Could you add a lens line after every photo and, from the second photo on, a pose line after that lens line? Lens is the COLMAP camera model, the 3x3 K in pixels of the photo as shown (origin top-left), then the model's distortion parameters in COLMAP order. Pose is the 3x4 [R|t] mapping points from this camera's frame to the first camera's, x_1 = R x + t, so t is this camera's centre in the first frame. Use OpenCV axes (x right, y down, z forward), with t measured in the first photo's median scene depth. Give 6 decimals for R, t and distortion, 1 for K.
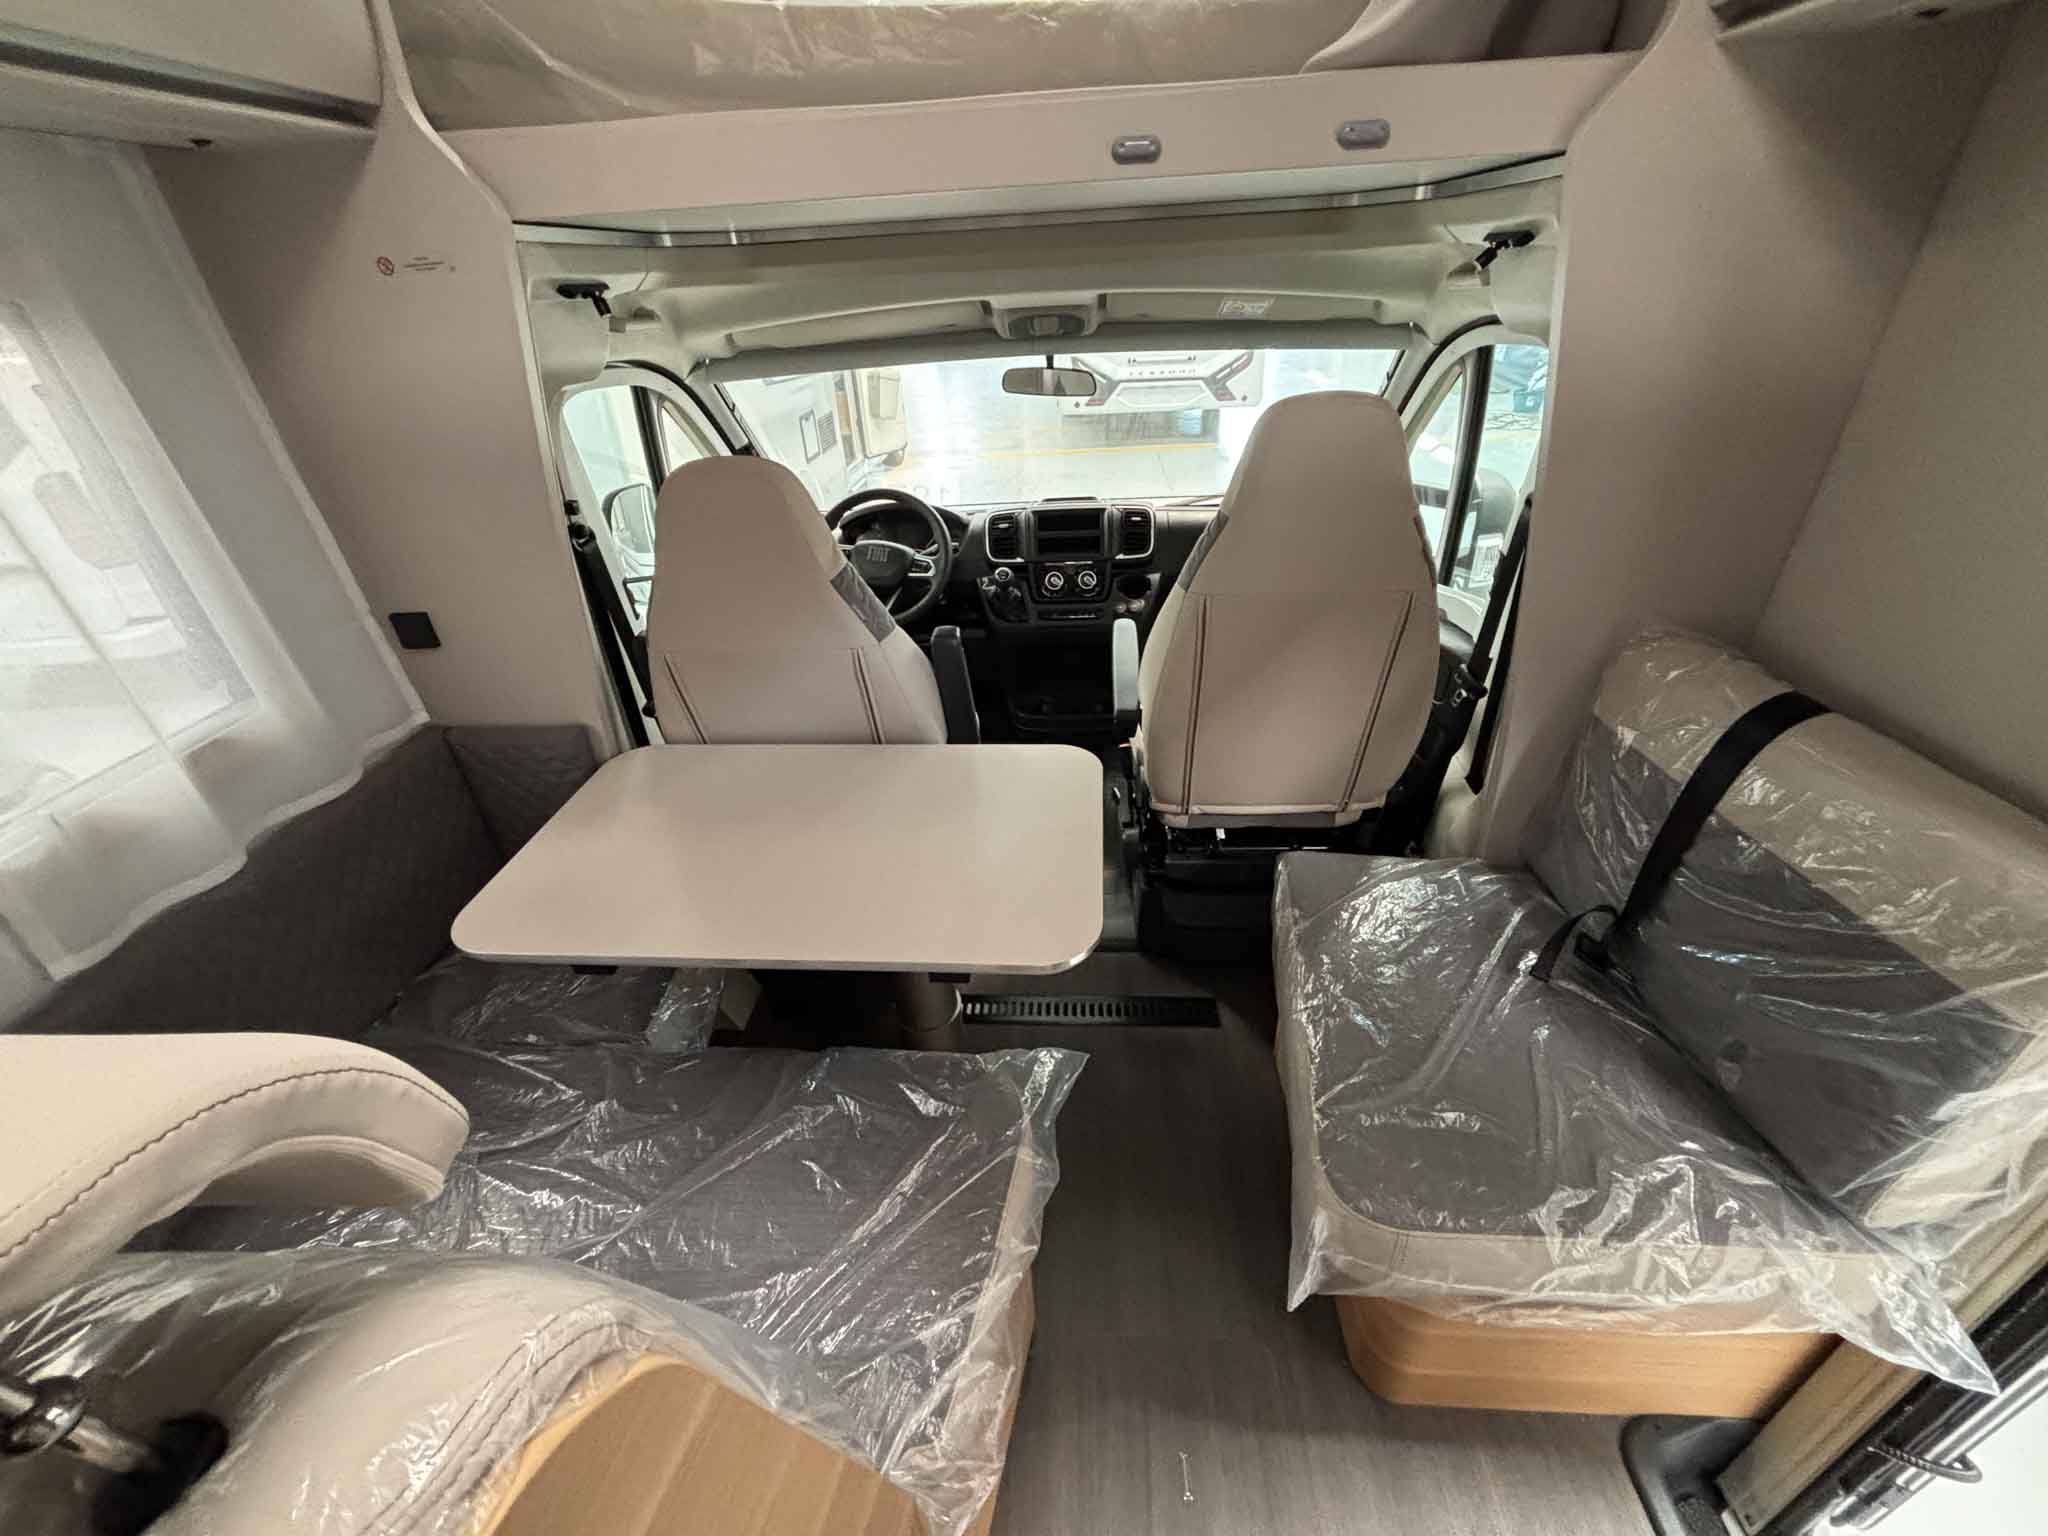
lens RADIAL K [[822.8, 0, 1021.1], [0, 822.8, 760.0], [0, 0, 1]] dist [-0.000207, -0.000472]
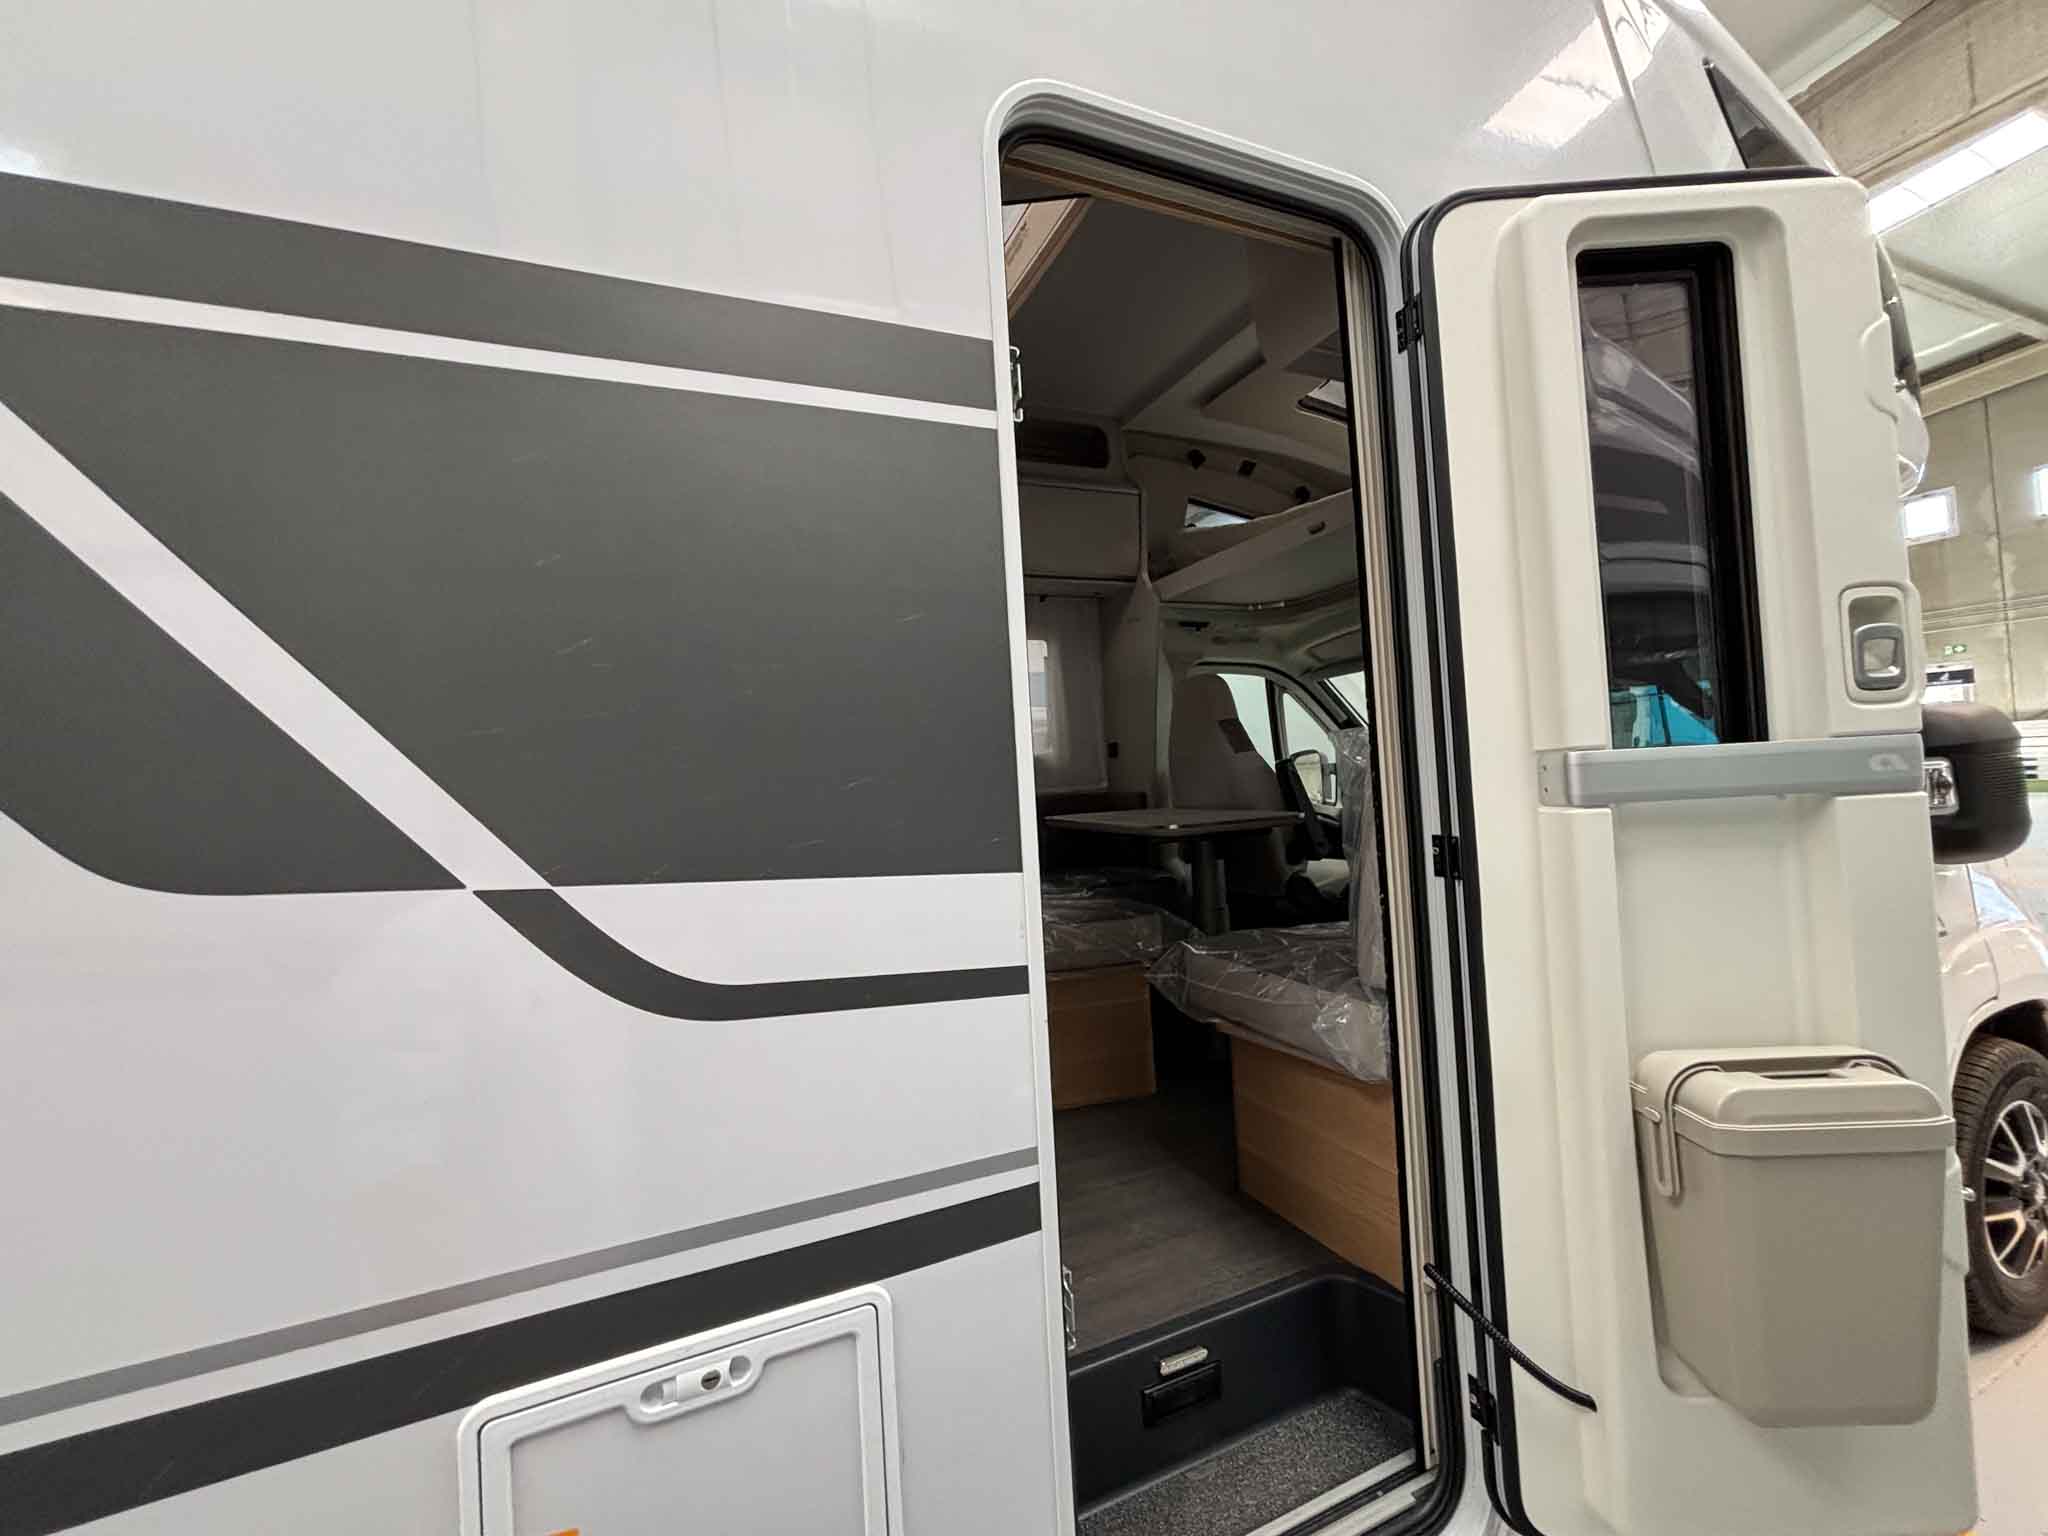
lens RADIAL K [[822.8, 0, 1021.1], [0, 822.8, 760.0], [0, 0, 1]] dist [-0.000207, -0.000472]
pose [[0.447229, 0.003677, -0.894412, 1.186623], [-0.432250, 0.876350, -0.212533, 0.448945], [0.783036, 0.481661, 0.393518, -0.172053]]
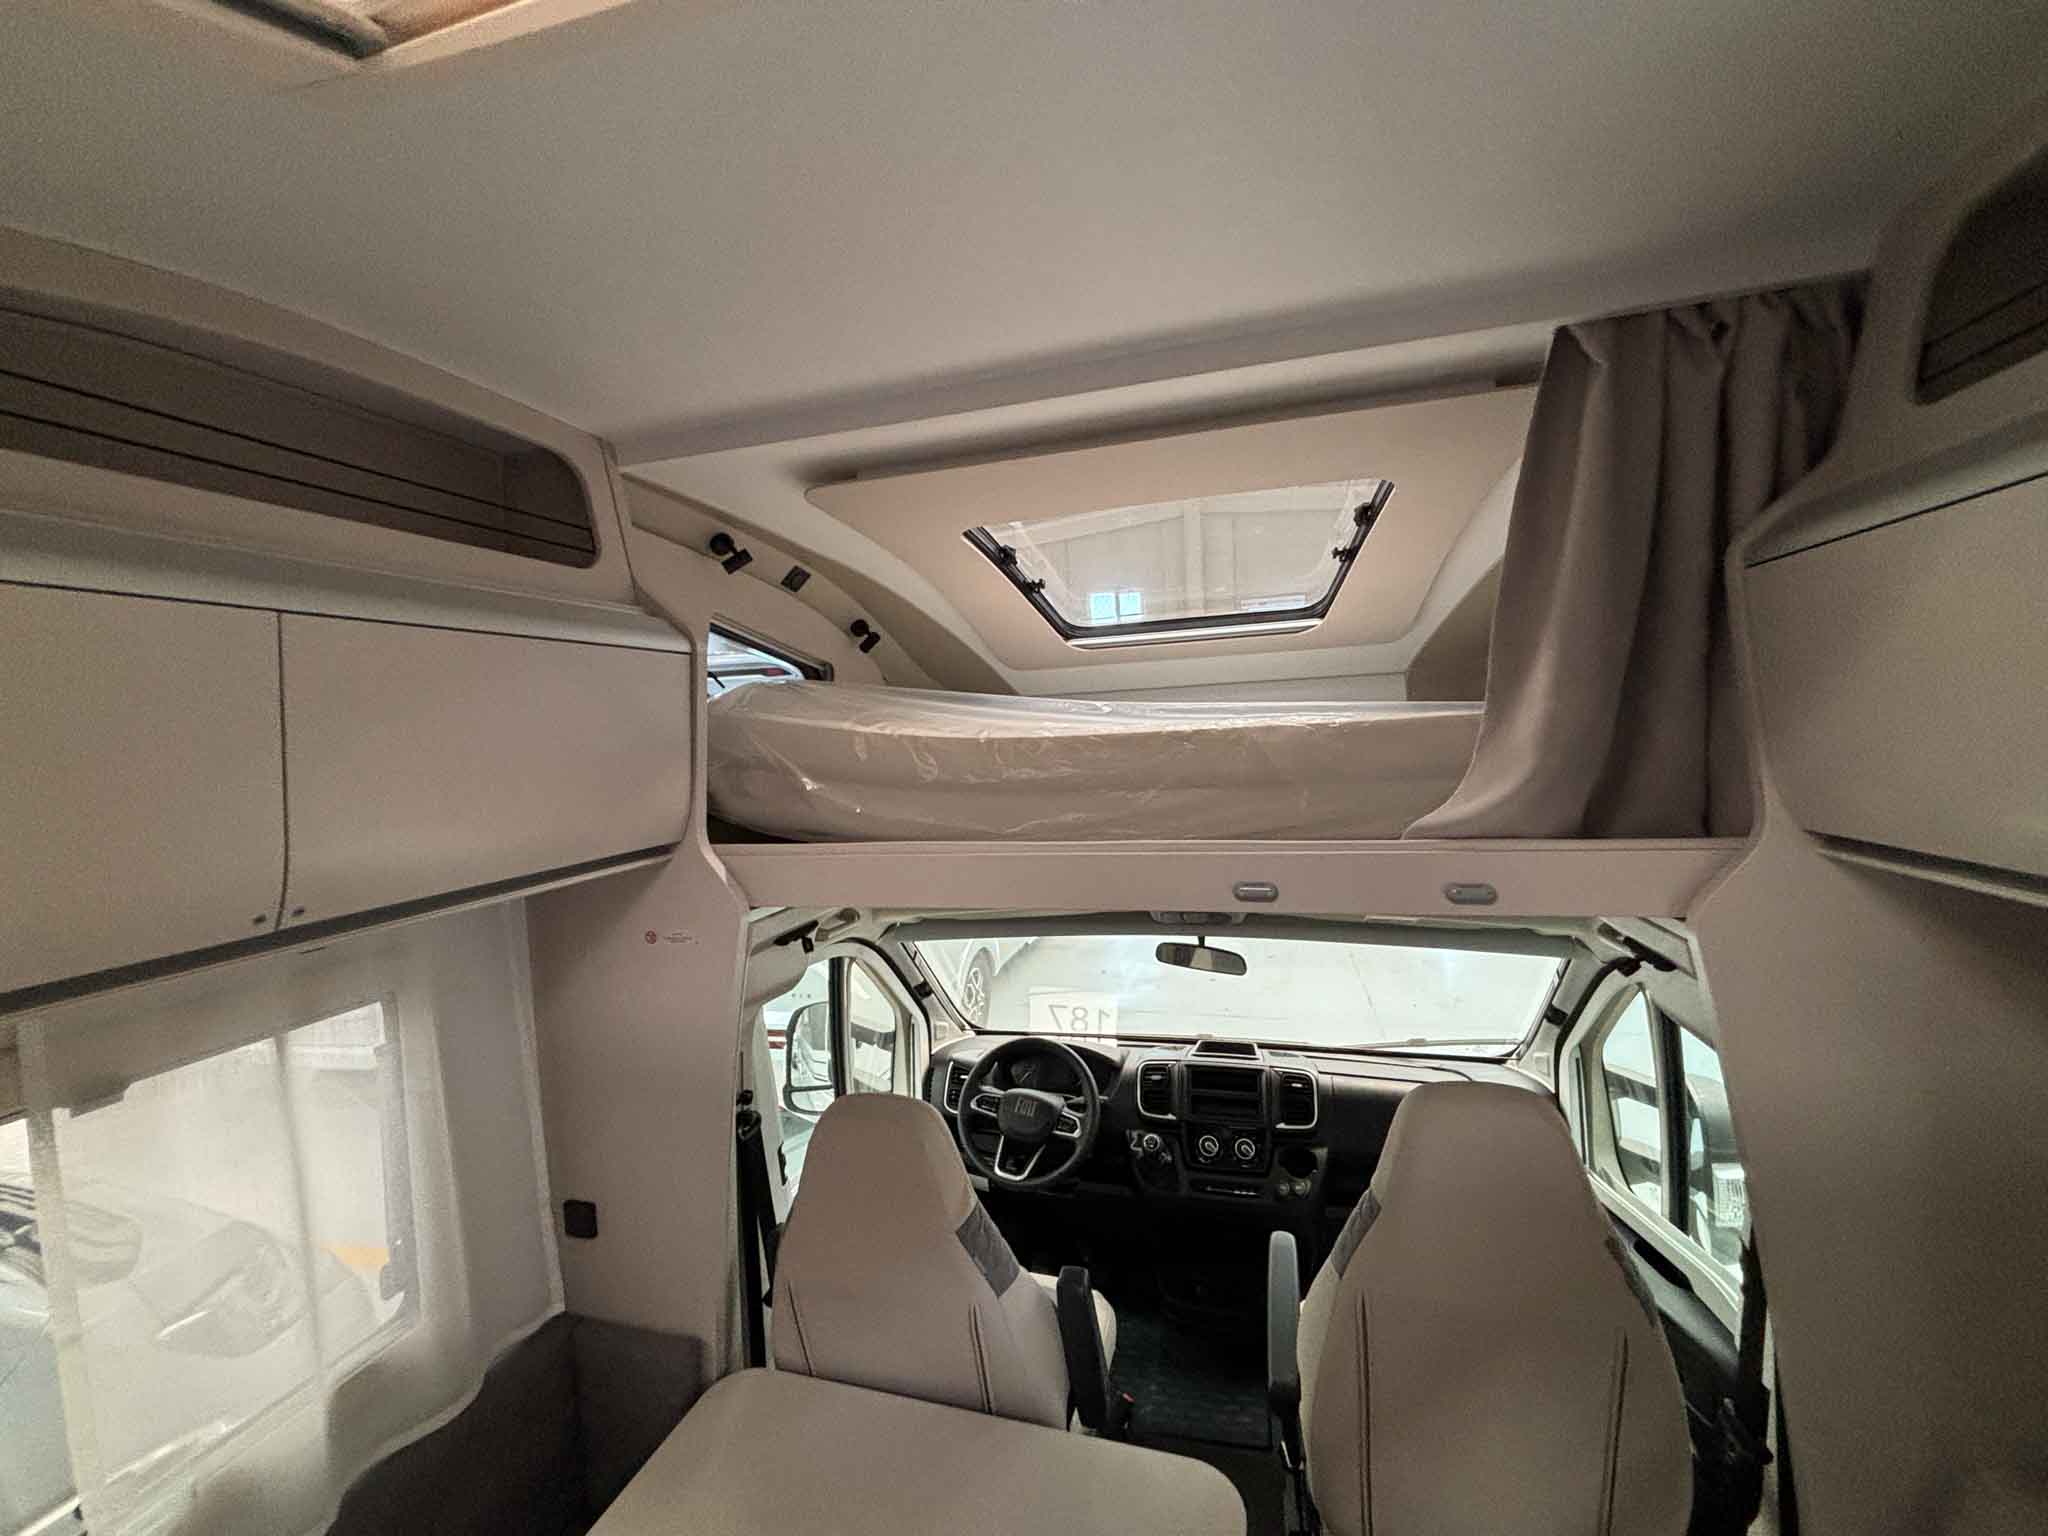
lens RADIAL K [[822.8, 0, 1021.1], [0, 822.8, 760.0], [0, 0, 1]] dist [-0.000207, -0.000472]
pose [[0.976598, 0.010294, -0.214826, 0.041124], [-0.110387, 0.881243, -0.459593, -0.216436], [0.184583, 0.472552, 0.861756, -0.085935]]
